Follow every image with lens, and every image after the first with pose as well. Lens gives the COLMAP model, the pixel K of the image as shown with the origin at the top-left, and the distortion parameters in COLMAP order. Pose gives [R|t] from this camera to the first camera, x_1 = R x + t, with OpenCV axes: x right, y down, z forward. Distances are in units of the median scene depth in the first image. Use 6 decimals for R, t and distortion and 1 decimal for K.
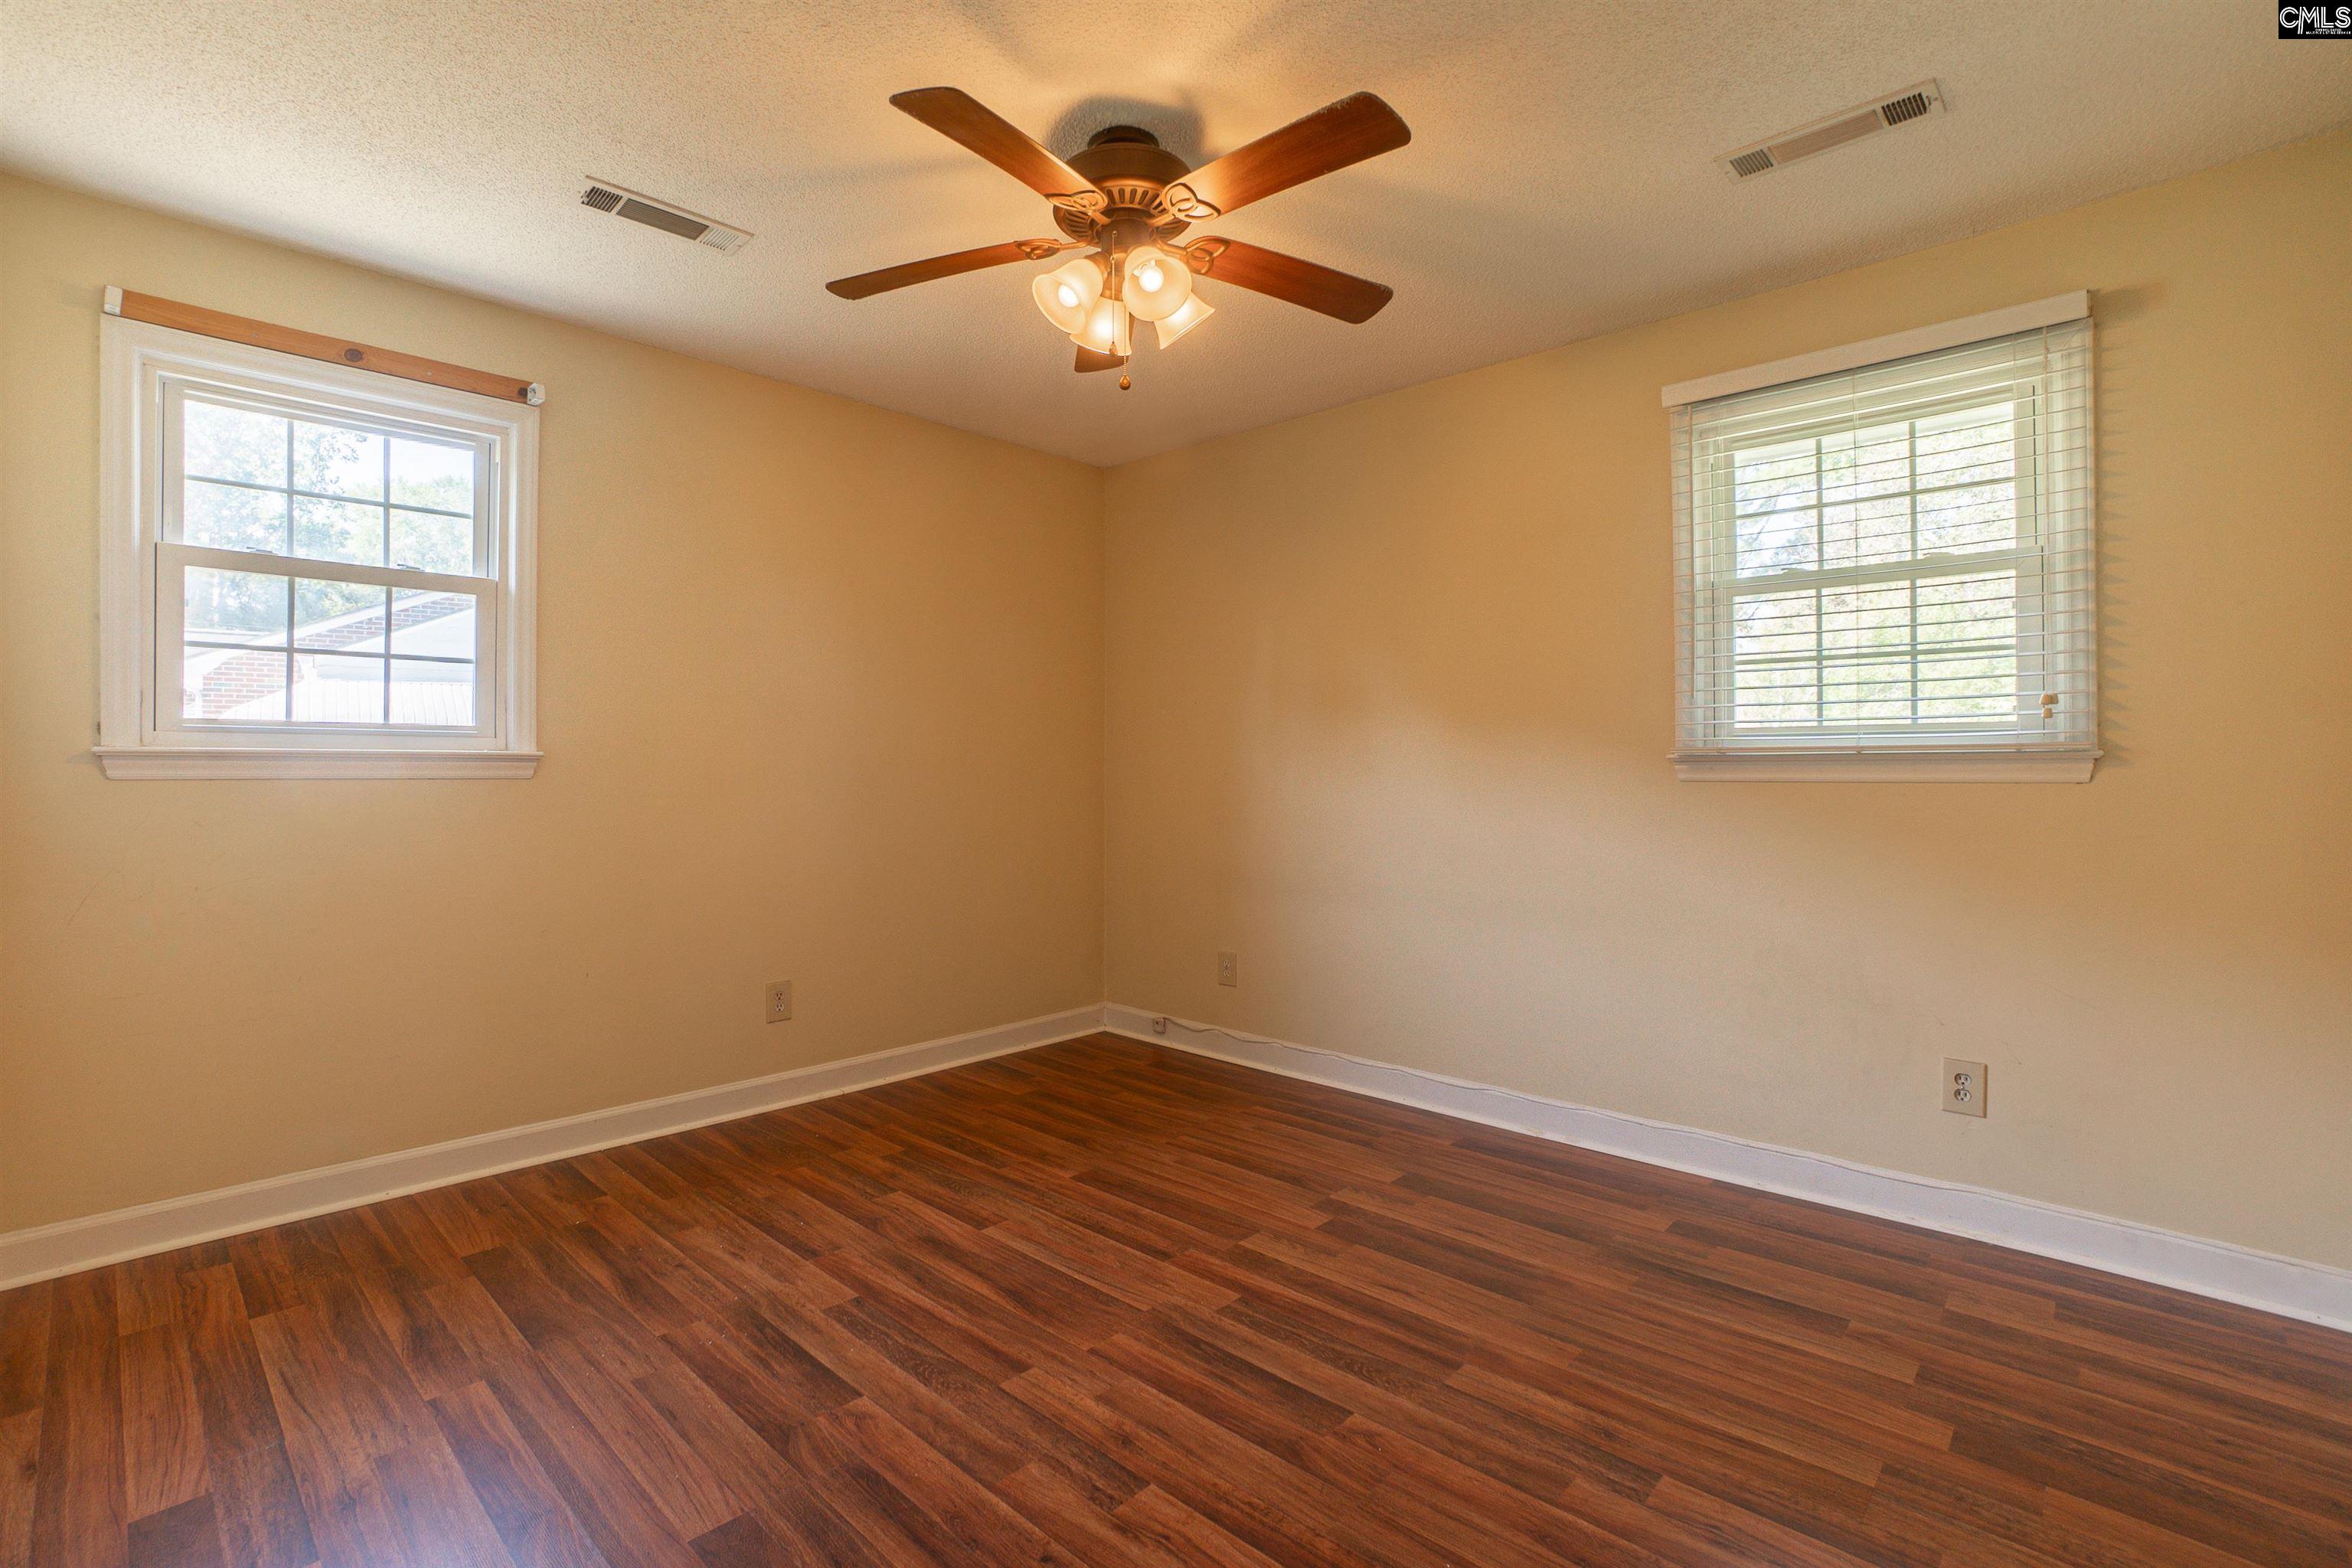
lens RADIAL K [[1036.3, 0, 1168.1], [0, 1036.3, 771.8], [0, 0, 1]] dist [-0.018065, 0.000390]
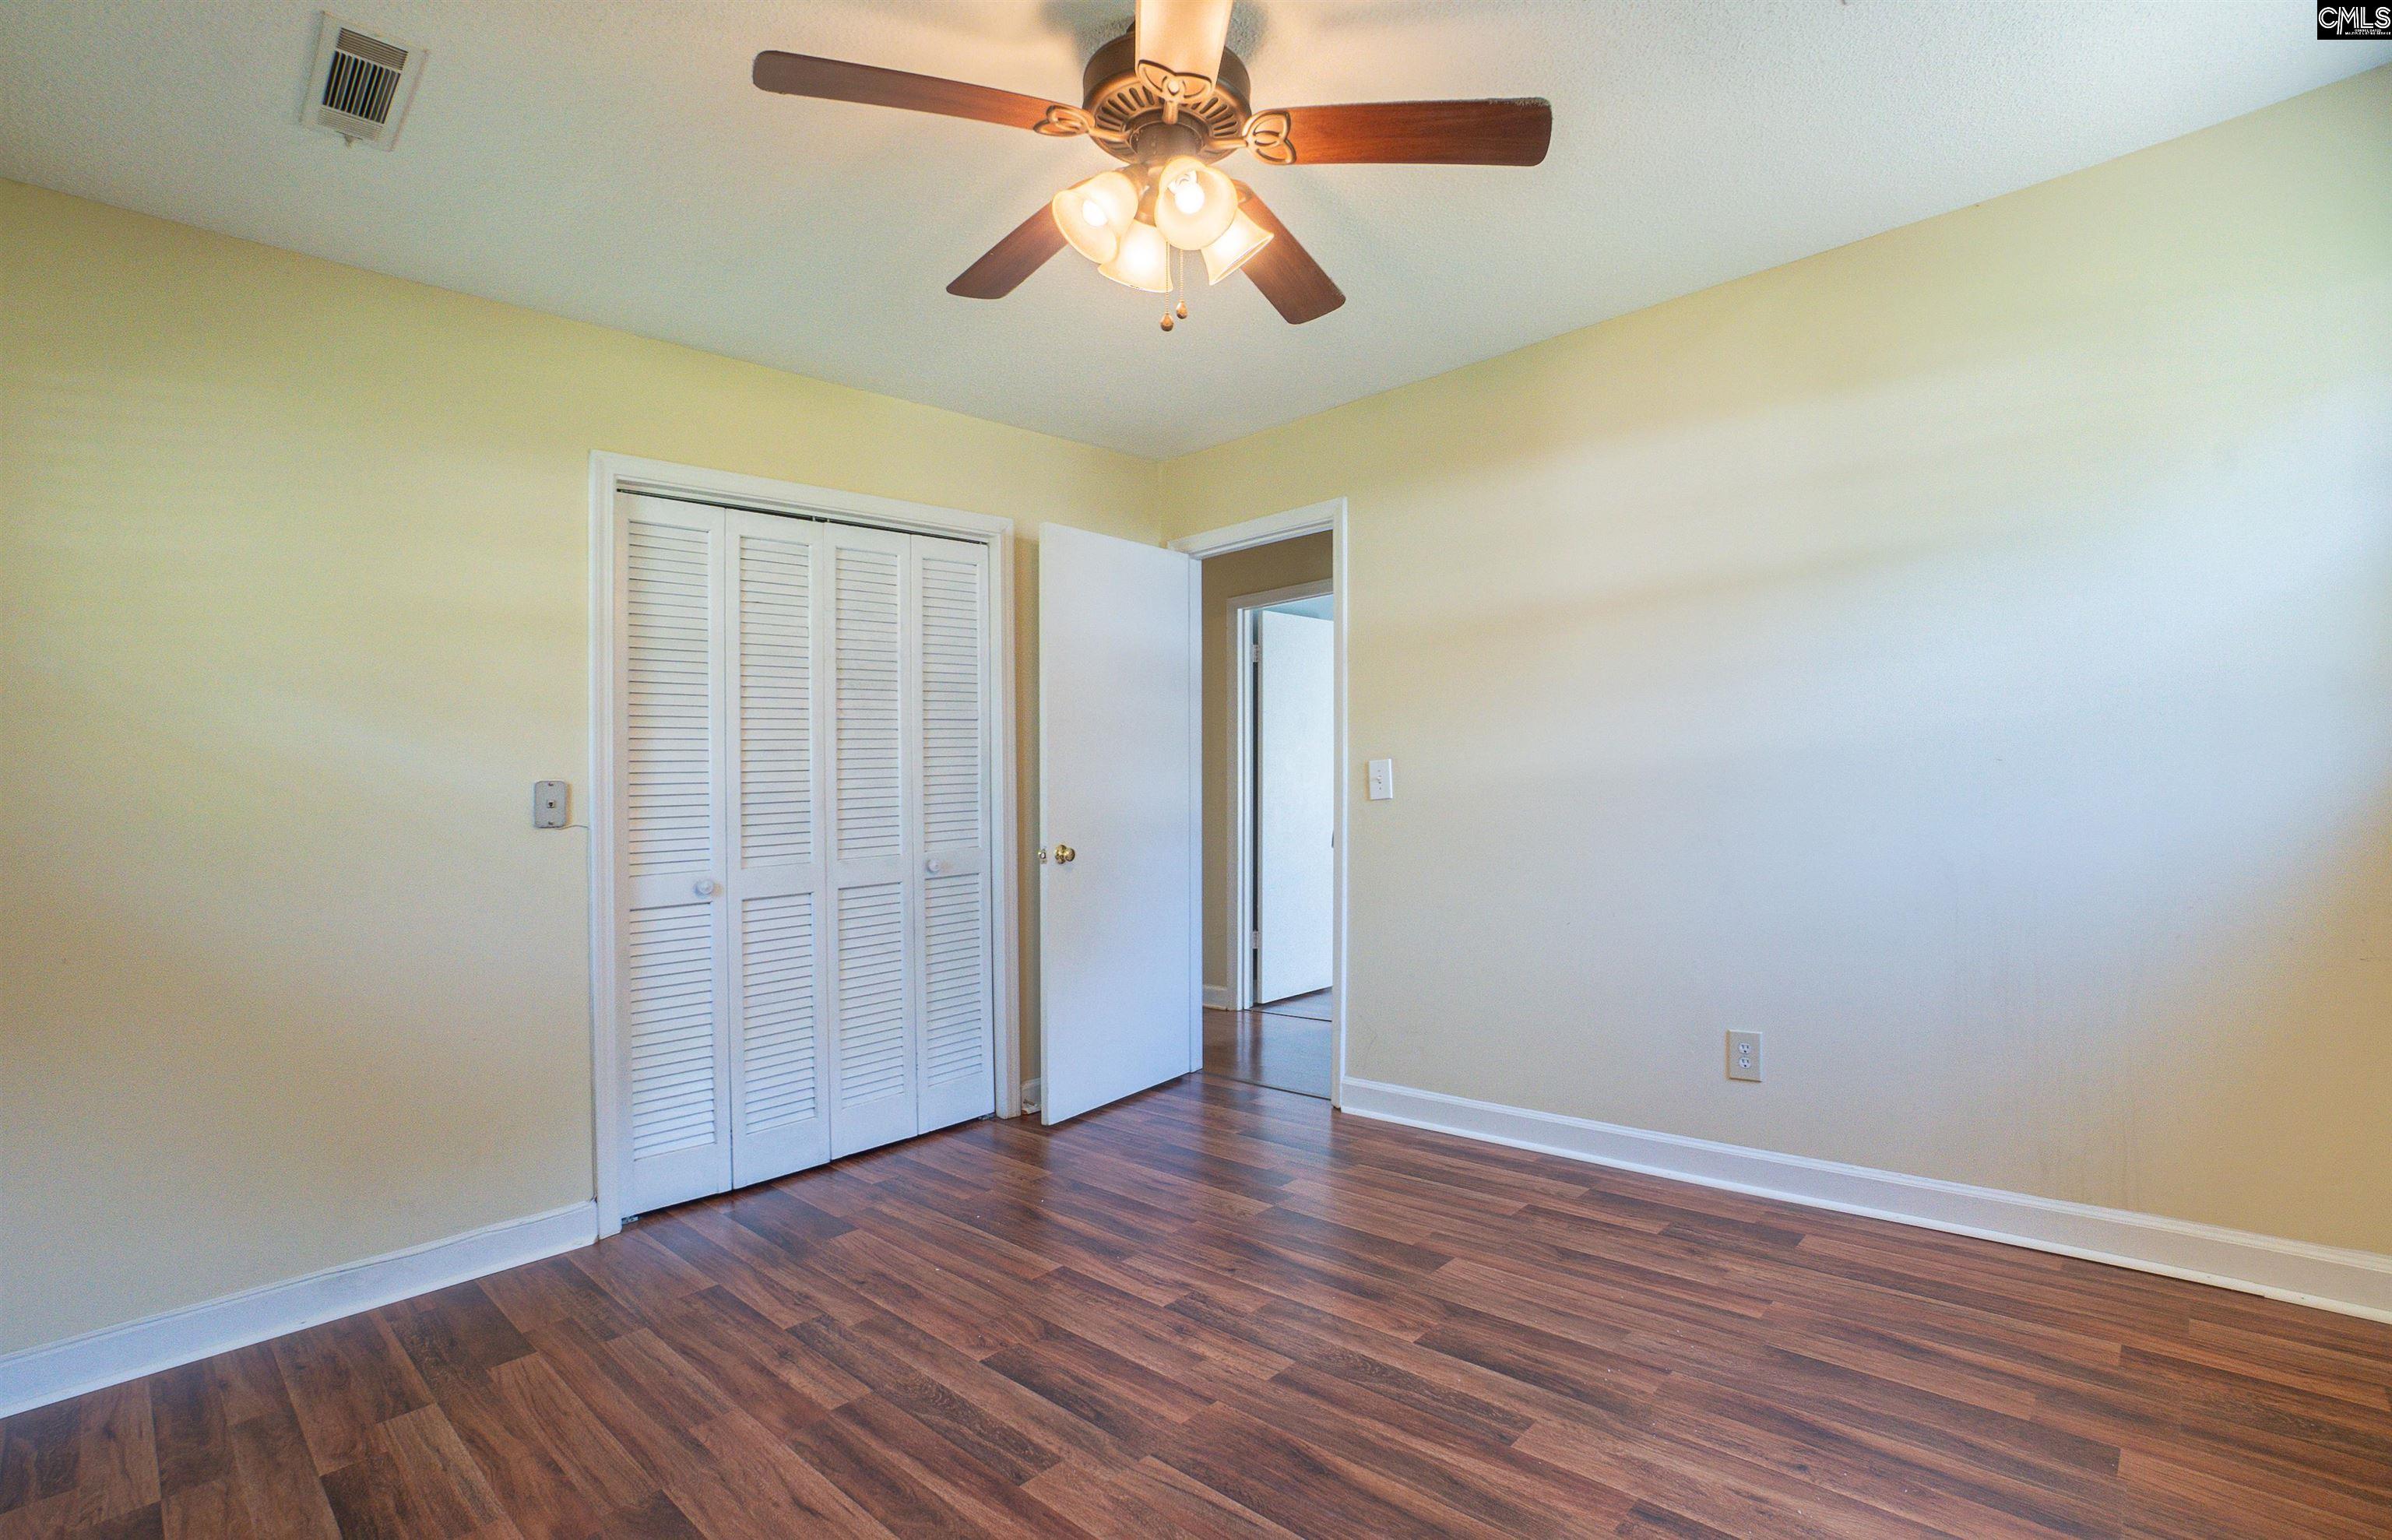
lens RADIAL K [[1097.7, 0, 1198.1], [0, 1097.7, 772.7], [0, 0, 1]] dist [-0.000002, -0.000006]
pose [[-0.997461, 0.043947, 0.056038, -0.146955], [0.043348, 0.998990, -0.011852, -0.003642], [-0.056502, -0.009393, -0.998358, 2.053585]]
